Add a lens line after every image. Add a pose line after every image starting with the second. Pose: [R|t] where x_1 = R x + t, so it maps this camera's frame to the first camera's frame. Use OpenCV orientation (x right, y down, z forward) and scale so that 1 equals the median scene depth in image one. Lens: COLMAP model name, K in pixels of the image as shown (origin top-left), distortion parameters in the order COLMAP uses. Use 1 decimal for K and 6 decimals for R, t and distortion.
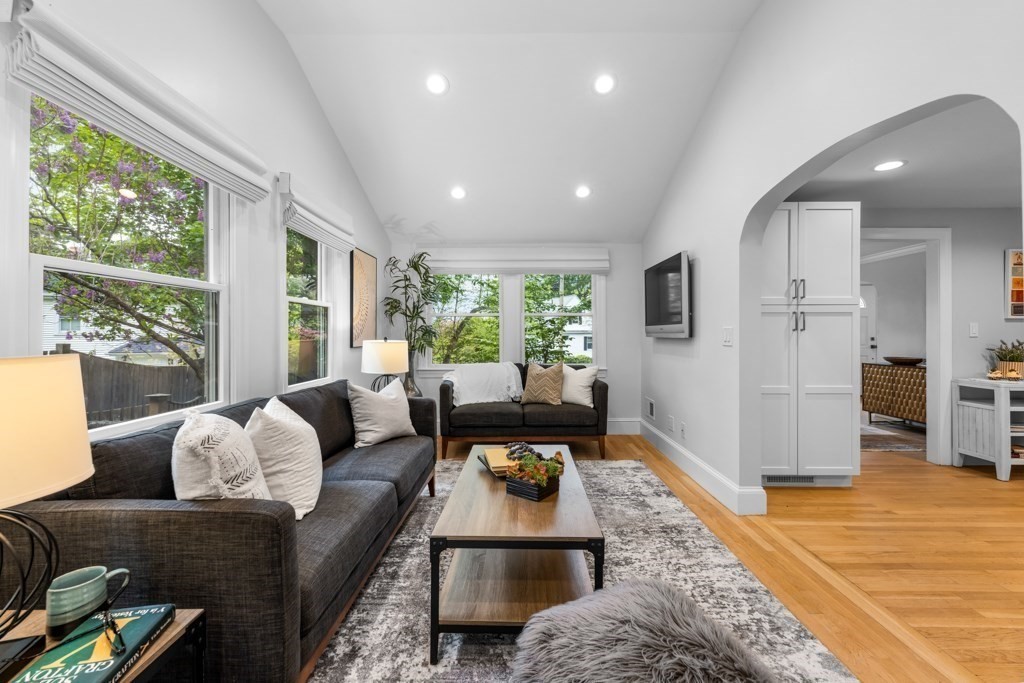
lens RADIAL K [[409.9, 0, 516.1], [0, 409.9, 334.8], [0, 0, 1]] dist [0.003745, -0.002621]
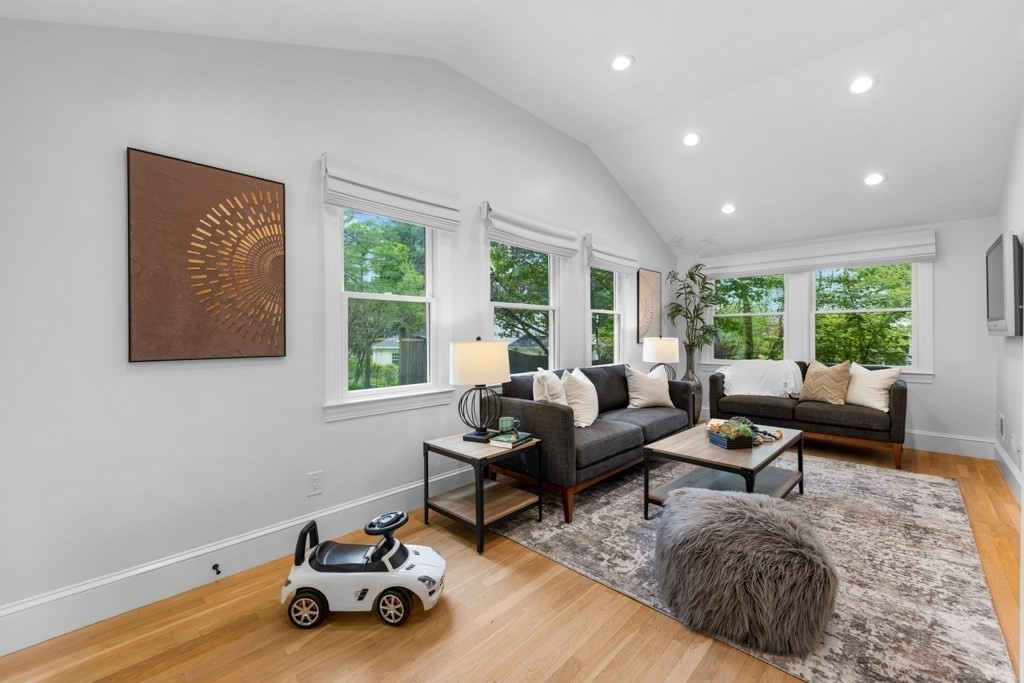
lens RADIAL K [[409.9, 0, 512.7], [0, 409.9, 337.2], [0, 0, 1]] dist [0.003745, -0.002621]
pose [[0.719165, 0.003116, -0.694832, 0.273822], [0.002518, 0.999972, 0.007090, 0.001482], [0.694835, -0.006849, 0.719137, -0.296889]]
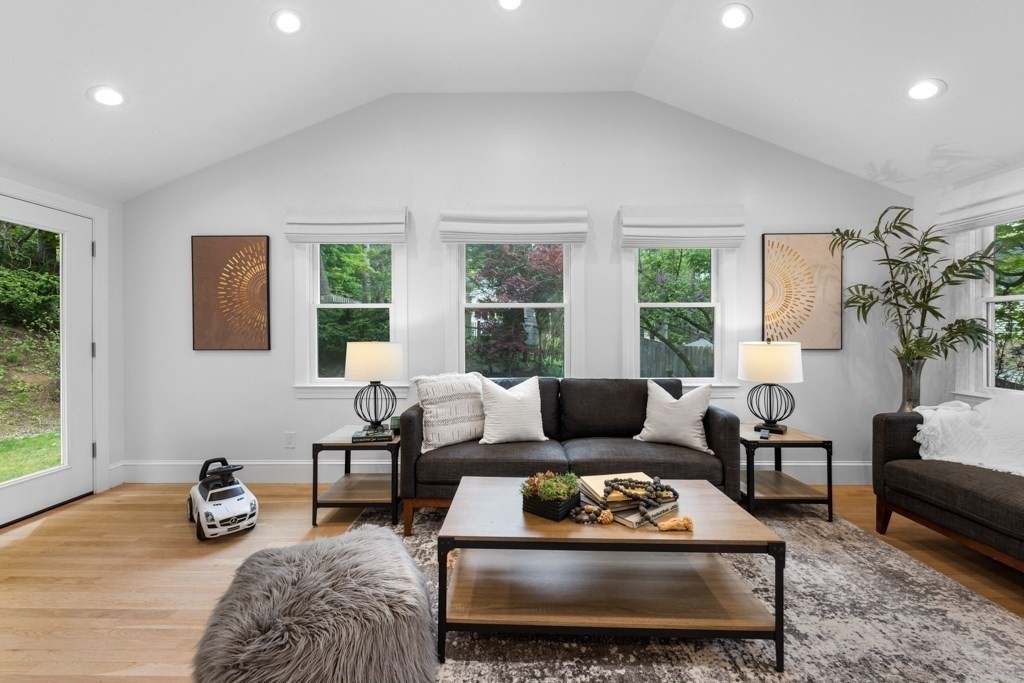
lens RADIAL K [[409.9, 0, 508.2], [0, 409.9, 333.5], [0, 0, 1]] dist [0.003745, -0.002621]
pose [[-0.005968, 0.000003, -0.999982, 0.545012], [0.000243, 1.000000, 0.000002, -0.004082], [0.999982, -0.000243, -0.005968, 0.521743]]
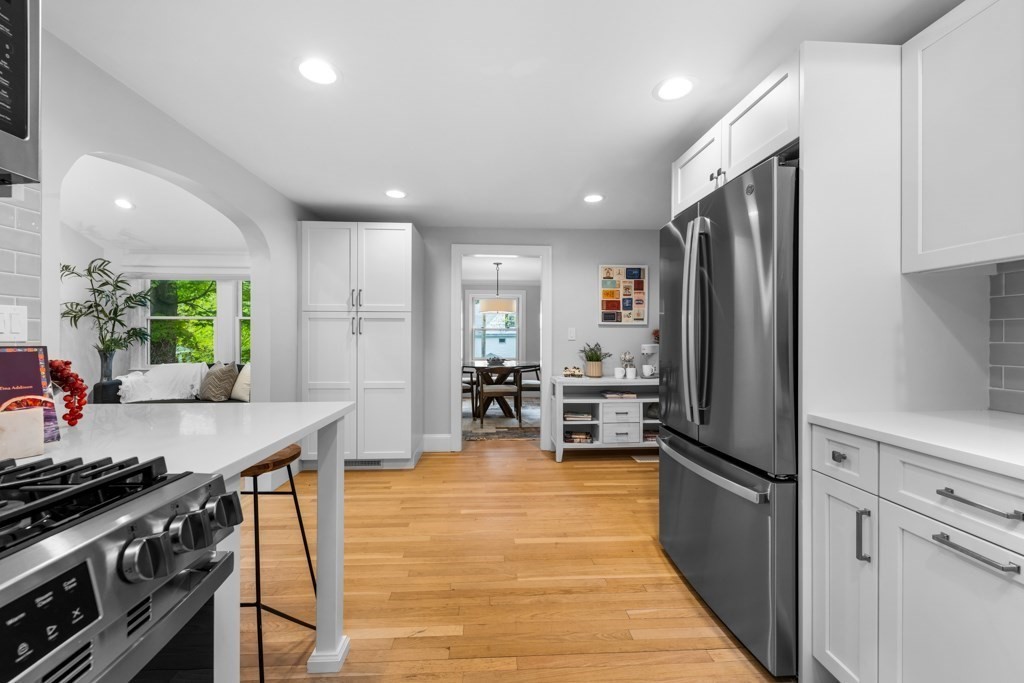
lens RADIAL K [[409.9, 0, 512.0], [0, 409.9, 339.0], [0, 0, 1]] dist [0.003745, -0.002621]
pose [[0.997481, 0.003042, 0.070874, 0.982647], [-0.003285, 0.999989, 0.003301, -0.001063], [-0.070863, -0.003526, 0.997480, -0.168416]]
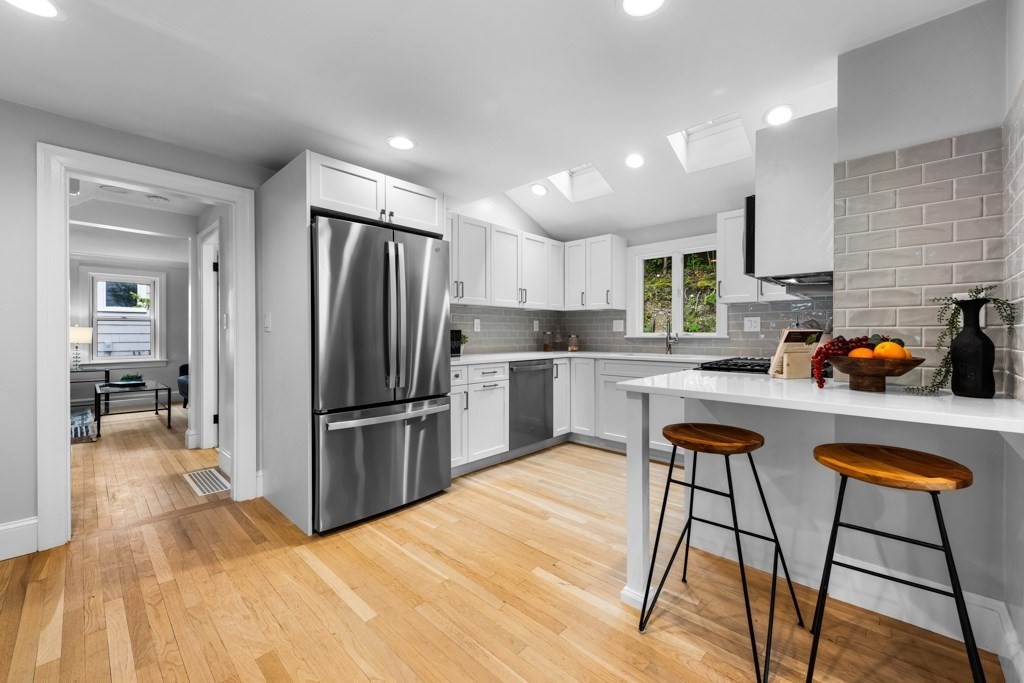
lens RADIAL K [[409.9, 0, 515.0], [0, 409.9, 336.6], [0, 0, 1]] dist [0.003745, -0.002621]
pose [[-0.736697, -0.003490, 0.676214, 0.570259], [0.003084, 0.999959, 0.008520, 0.010360], [-0.676216, 0.008362, -0.736656, 0.804259]]
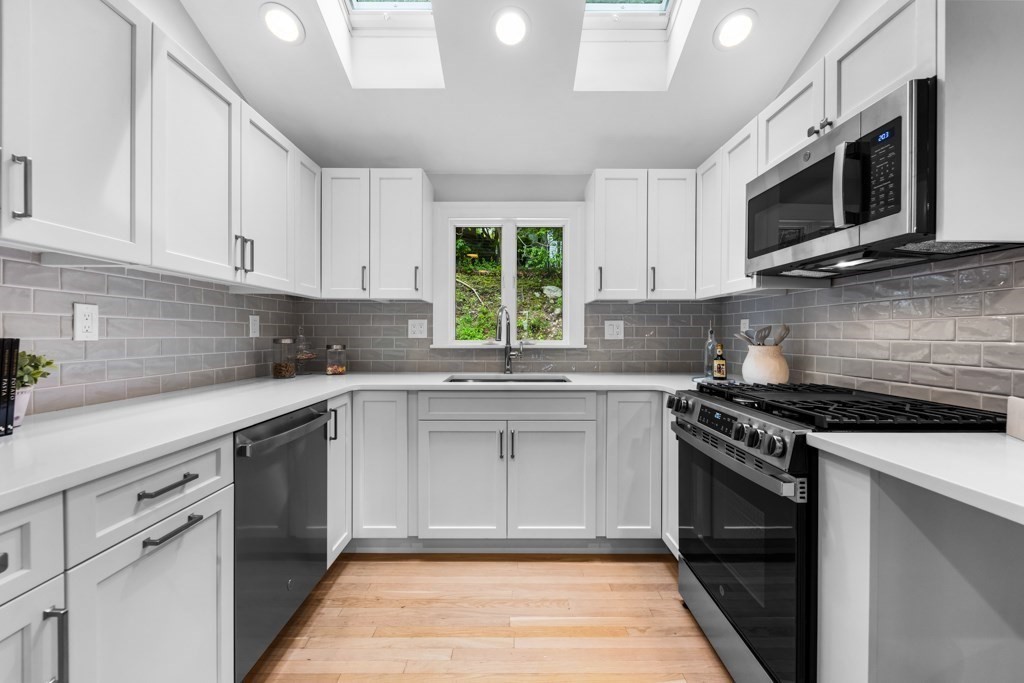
lens RADIAL K [[409.9, 0, 511.3], [0, 409.9, 337.5], [0, 0, 1]] dist [0.003745, -0.002621]
pose [[-0.999926, -0.000820, -0.012144, 1.067083], [-0.000929, 0.999960, 0.008950, -0.003162], [0.012136, 0.008961, -0.999886, 0.392260]]
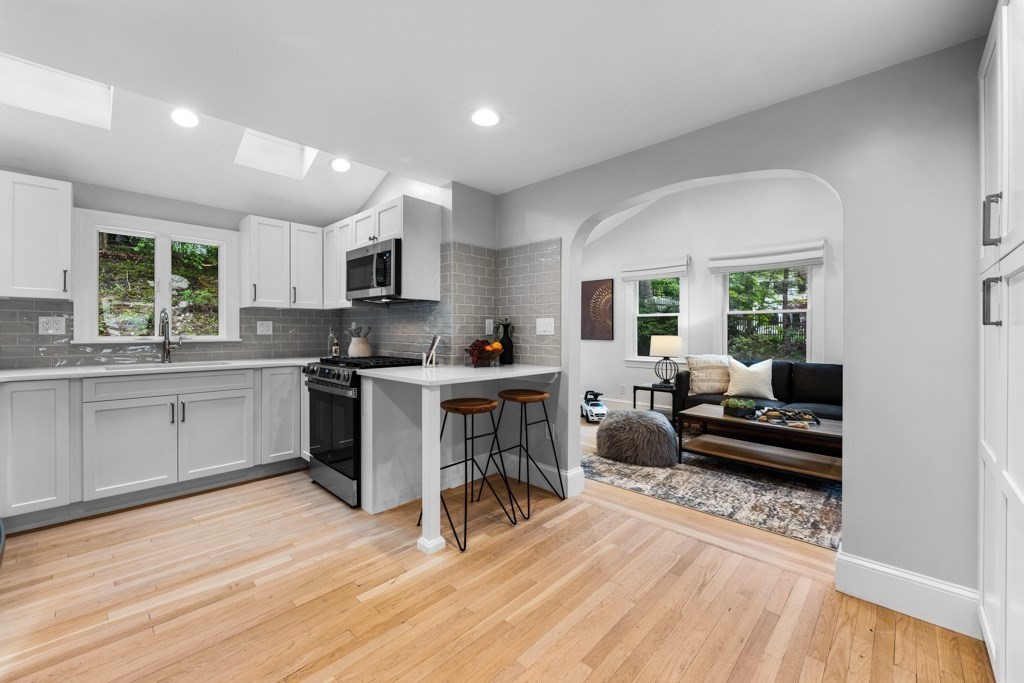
lens RADIAL K [[409.9, 0, 515.8], [0, 409.9, 333.3], [0, 0, 1]] dist [0.003745, -0.002621]
pose [[-0.676753, 0.003732, -0.736201, 1.222939], [-0.002309, 0.999971, 0.007191, -0.005668], [0.736207, 0.006566, -0.676725, 0.871758]]
